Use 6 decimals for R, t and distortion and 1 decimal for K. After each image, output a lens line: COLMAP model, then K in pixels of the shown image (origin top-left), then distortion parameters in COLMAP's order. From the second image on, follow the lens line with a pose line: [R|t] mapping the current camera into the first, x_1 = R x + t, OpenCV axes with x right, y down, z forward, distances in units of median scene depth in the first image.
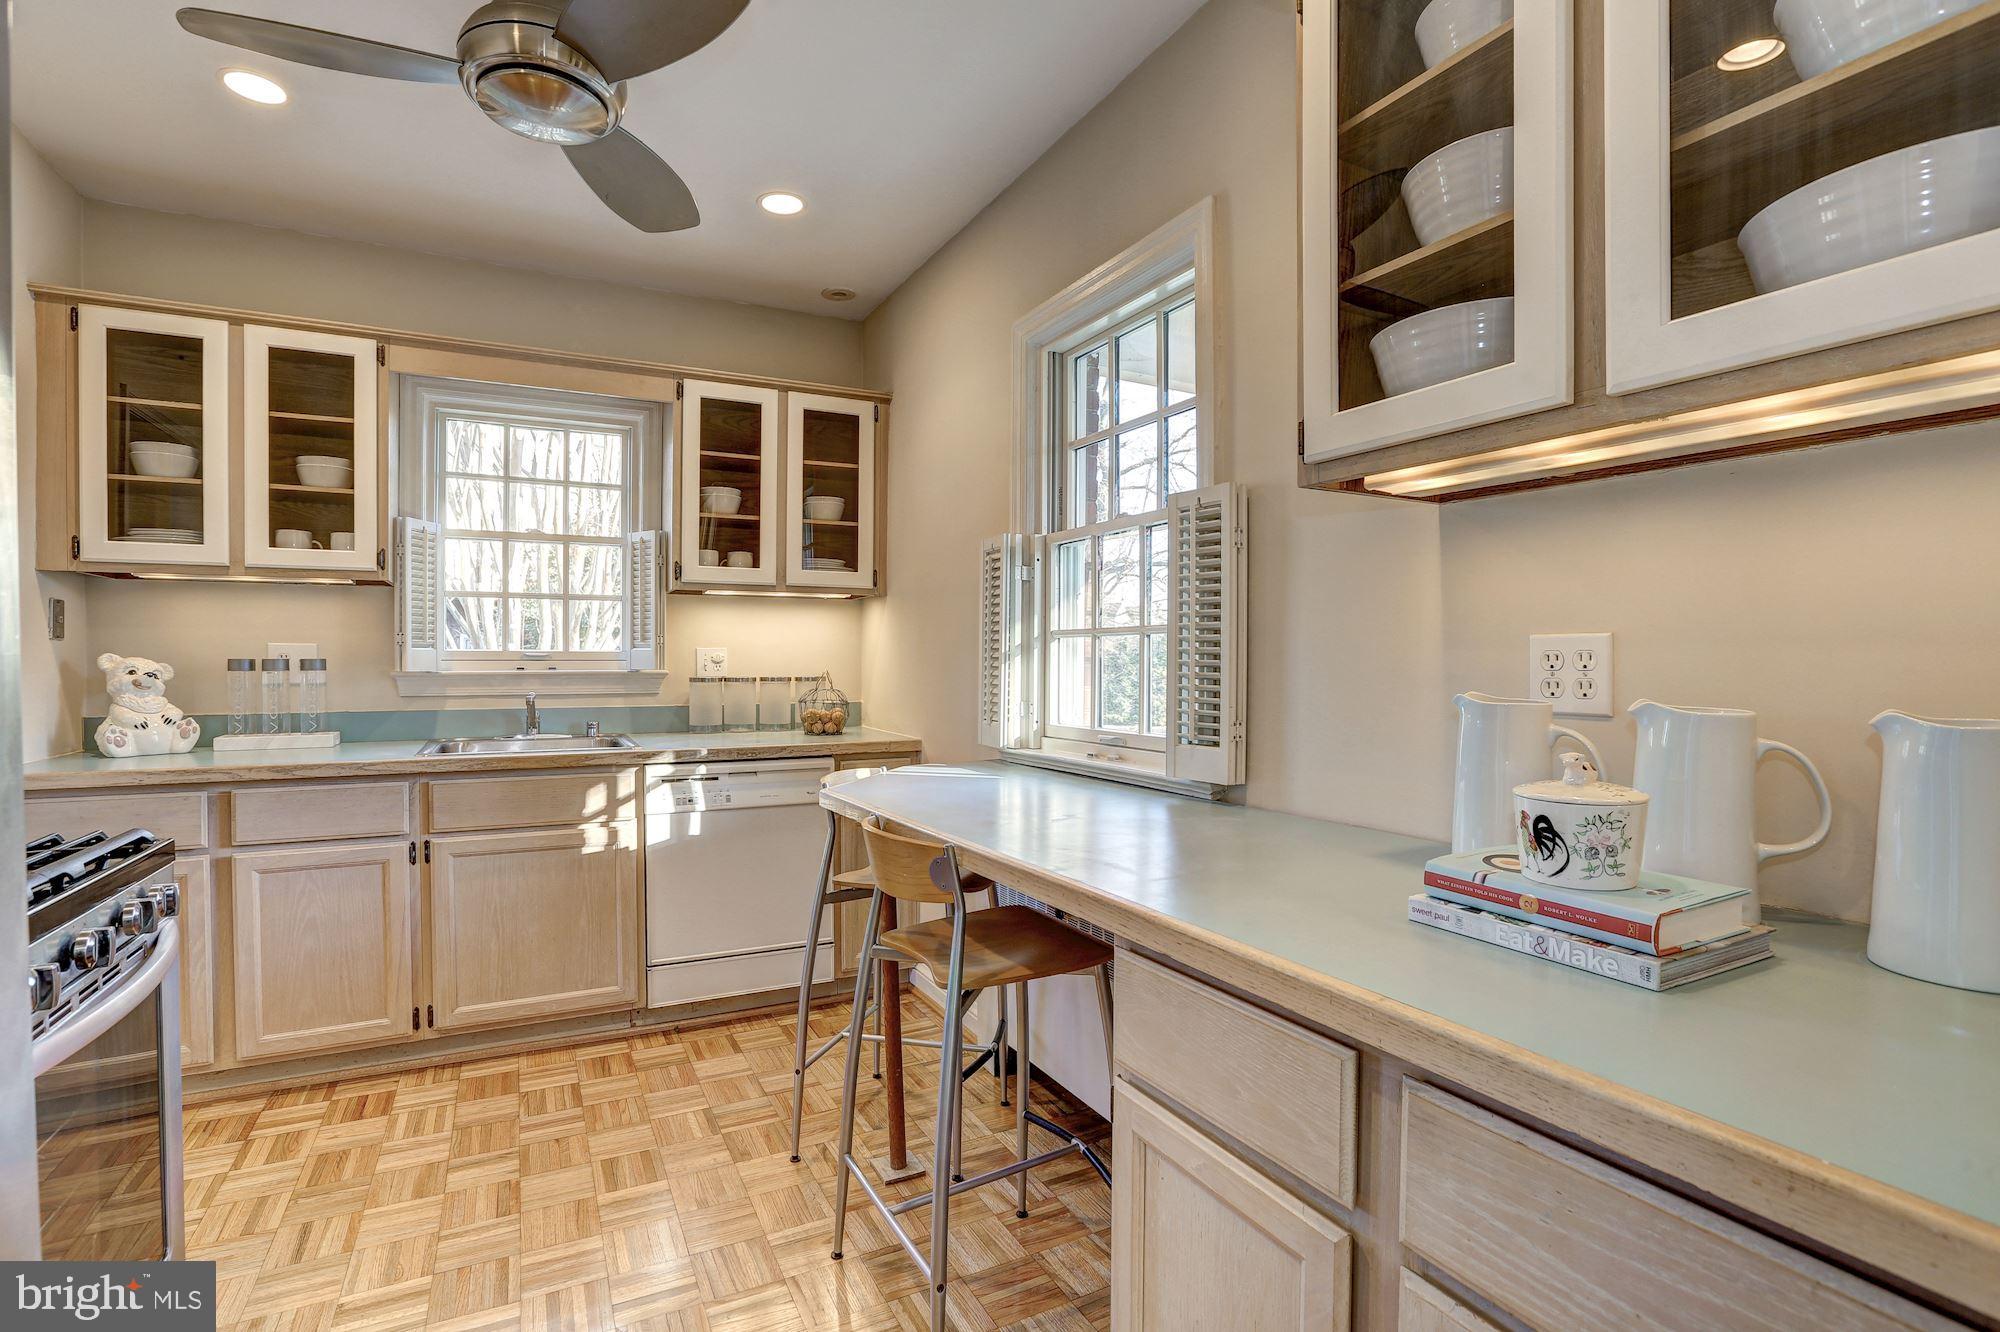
lens RADIAL K [[935.6, 0, 998.0], [0, 935.6, 665.7], [0, 0, 1]] dist [-0.028410, 0.003139]
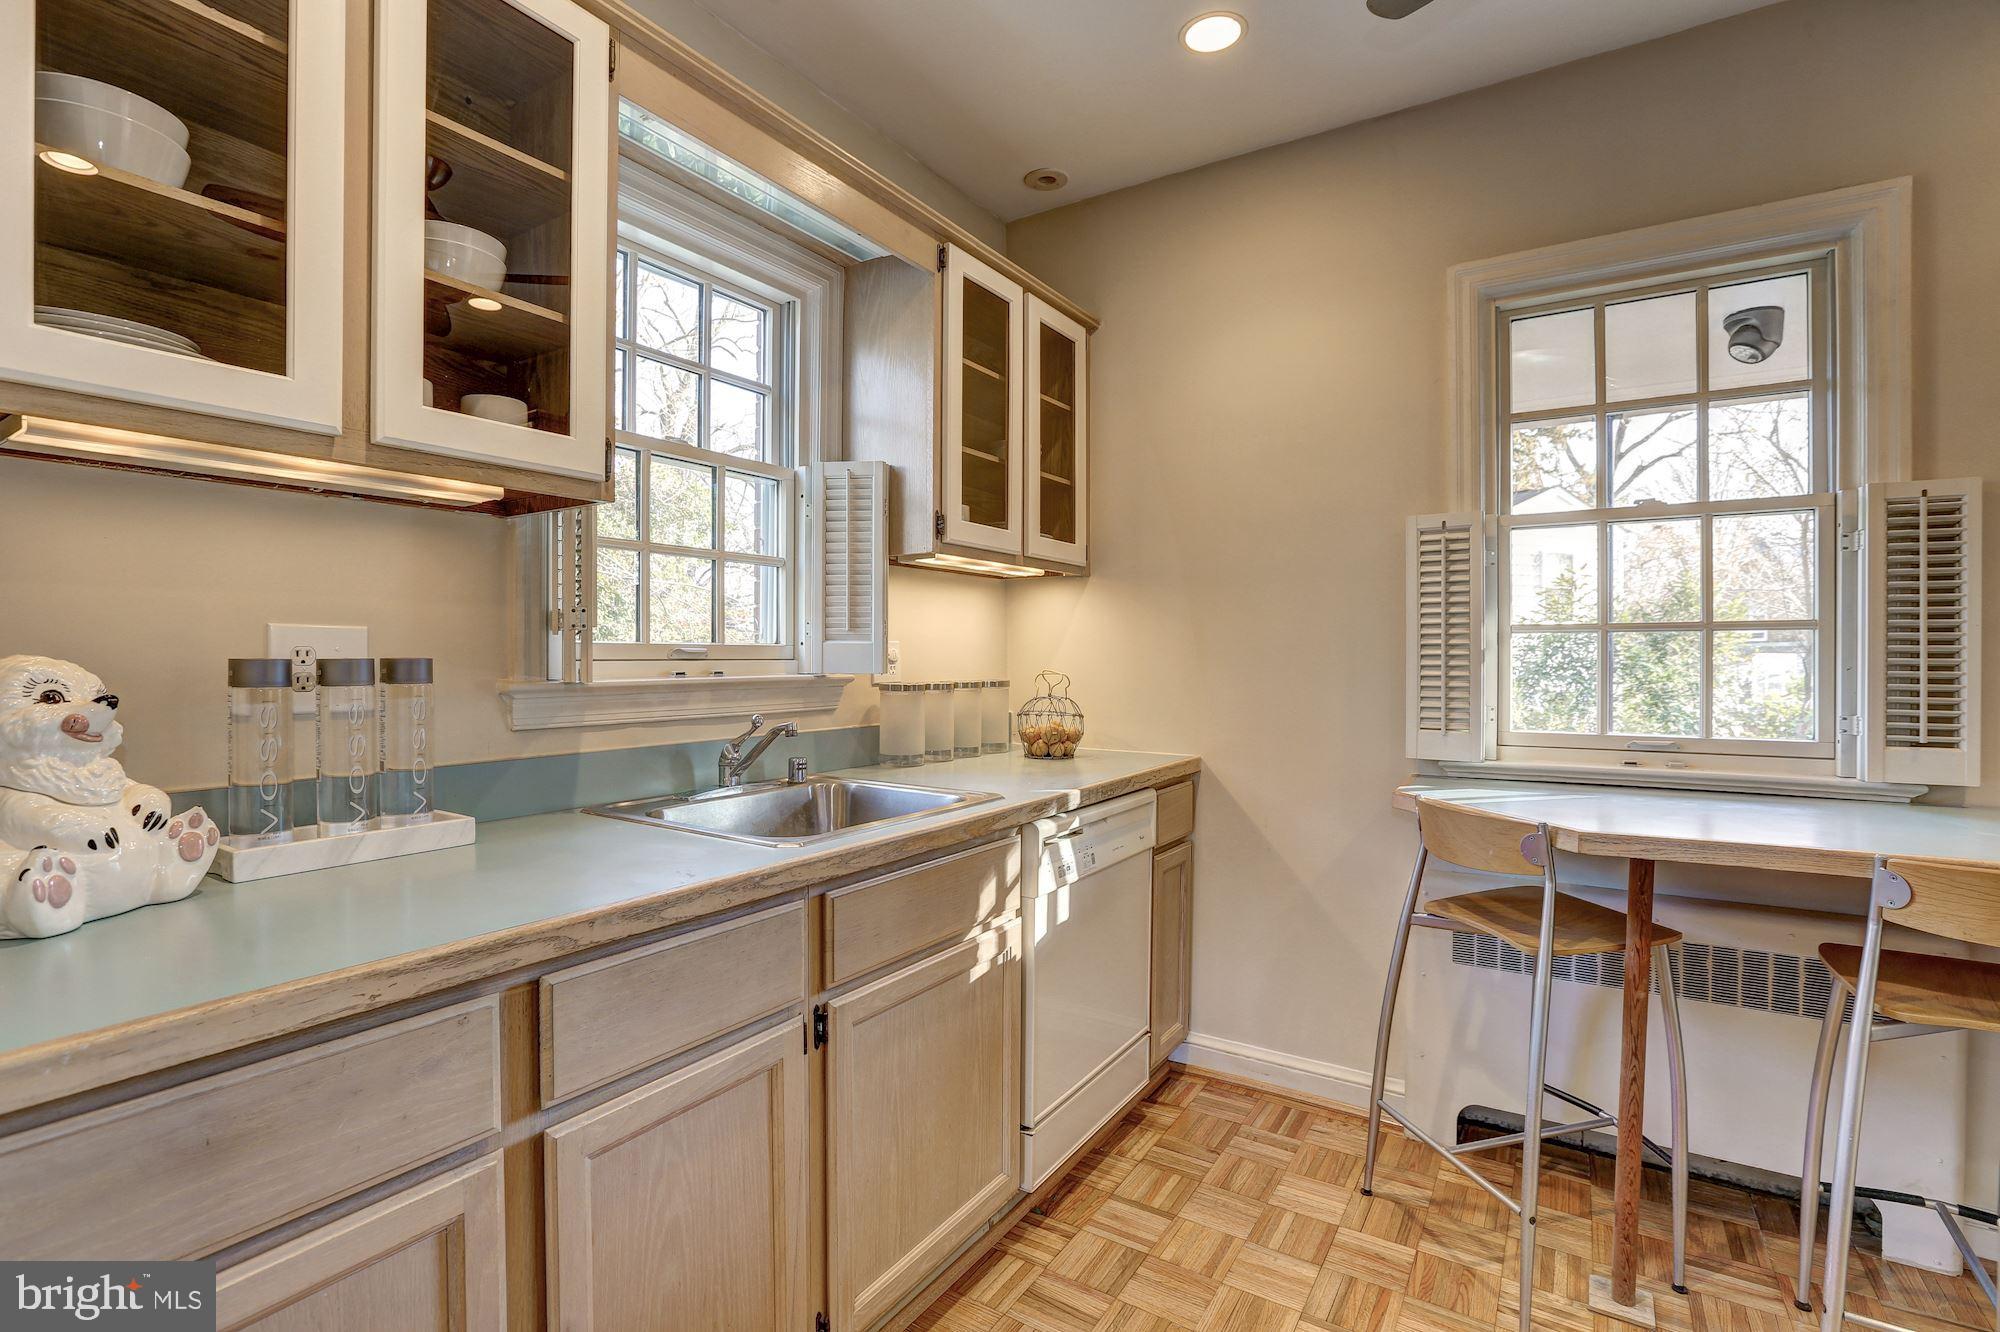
lens RADIAL K [[935.6, 0, 950.4], [0, 935.6, 658.2], [0, 0, 1]] dist [-0.028410, 0.003139]
pose [[0.873004, -0.001916, 0.487710, -0.756036], [0.004615, 0.999980, -0.004332, -0.004872], [-0.487692, 0.006033, 0.872995, 0.468579]]
